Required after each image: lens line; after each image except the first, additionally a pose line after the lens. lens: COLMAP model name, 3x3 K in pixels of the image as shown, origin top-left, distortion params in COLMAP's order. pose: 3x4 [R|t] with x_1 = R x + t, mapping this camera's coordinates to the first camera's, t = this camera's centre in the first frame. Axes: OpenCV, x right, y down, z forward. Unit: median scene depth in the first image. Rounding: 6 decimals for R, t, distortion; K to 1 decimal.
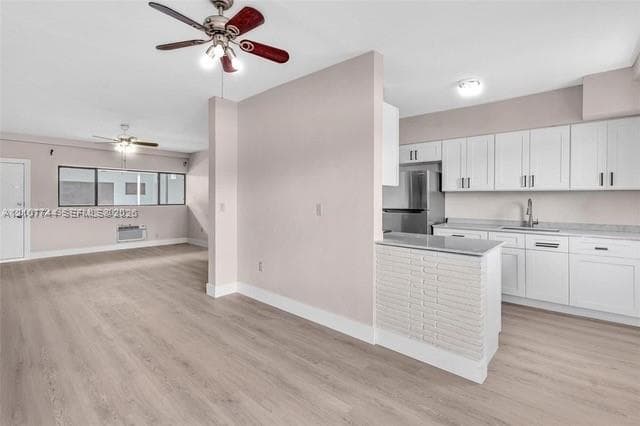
lens RADIAL K [[291.3, 0, 320.9], [0, 291.3, 200.9], [0, 0, 1]] dist [-0.000783, -0.000082]
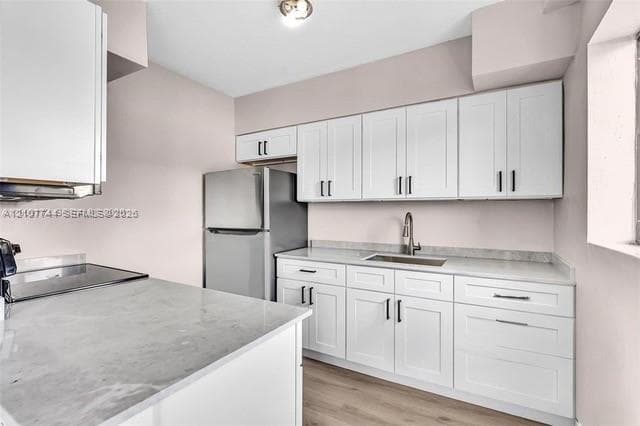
lens RADIAL K [[293.4, 0, 317.4], [0, 293.4, 213.1], [0, 0, 1]] dist [0.000287, 0.000215]
pose [[0.979913, -0.003112, 0.199401, 0.388165], [0.004340, 0.999974, -0.005726, -0.002674], [-0.199378, 0.006476, 0.979901, 0.393284]]
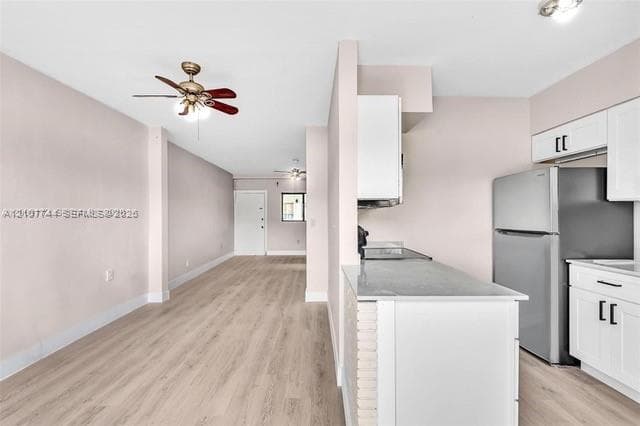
lens RADIAL K [[293.4, 0, 317.4], [0, 293.4, 213.1], [0, 0, 1]] dist [0.000287, 0.000215]
pose [[0.675823, -0.007135, -0.737029, 0.540086], [-0.003481, 0.999911, -0.012872, -0.000972], [0.737055, 0.011264, 0.675738, 0.256356]]
